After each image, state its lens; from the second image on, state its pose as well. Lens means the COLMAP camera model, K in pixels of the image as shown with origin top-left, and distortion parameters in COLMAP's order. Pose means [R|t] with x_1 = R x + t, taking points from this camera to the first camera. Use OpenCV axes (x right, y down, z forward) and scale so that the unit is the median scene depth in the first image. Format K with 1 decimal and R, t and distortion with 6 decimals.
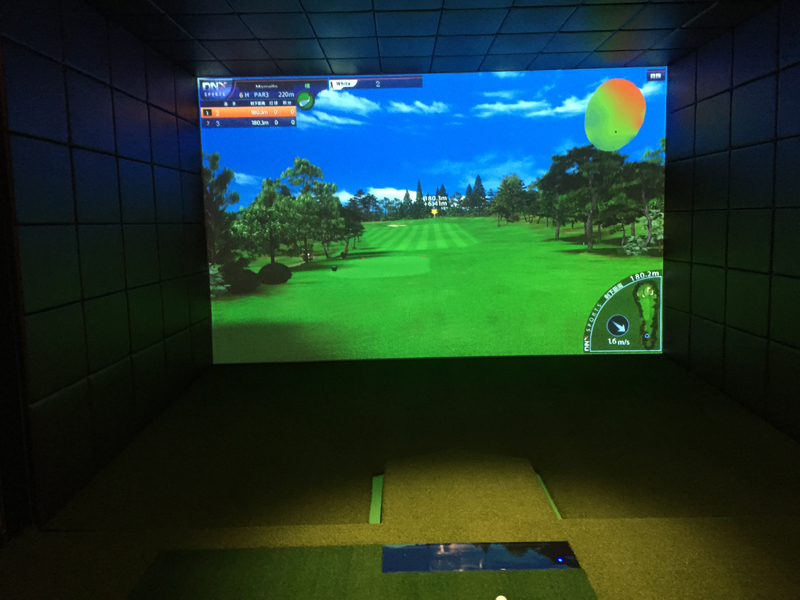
lens RADIAL K [[683.2, 0, 400.6], [0, 683.2, 300.5], [0, 0, 1]] dist [0.044042, -0.007147]
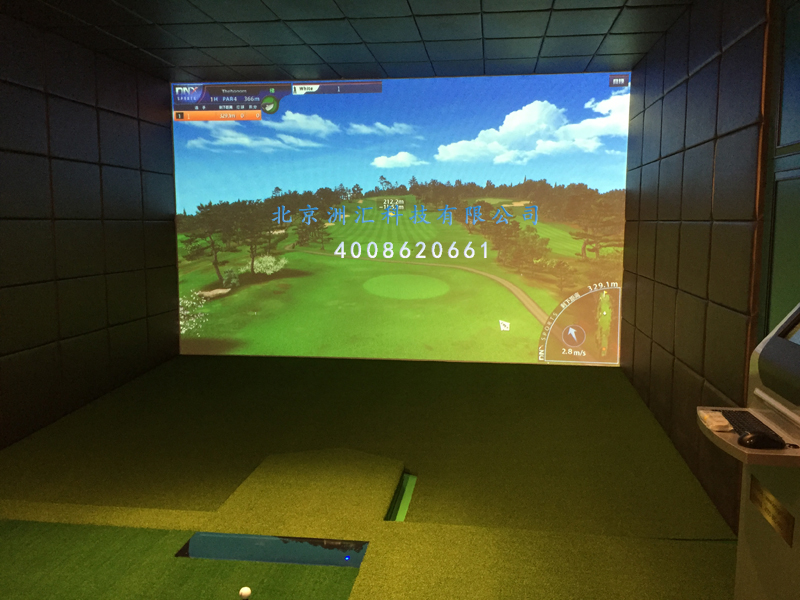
lens RADIAL K [[683.2, 0, 404.6], [0, 683.2, 299.4], [0, 0, 1]] dist [0.044042, -0.007147]
pose [[0.990896, 0.039828, -0.128602, 0.208135], [-0.040374, 0.999183, -0.001640, -0.004021], [0.128432, 0.006817, 0.991695, -0.000855]]
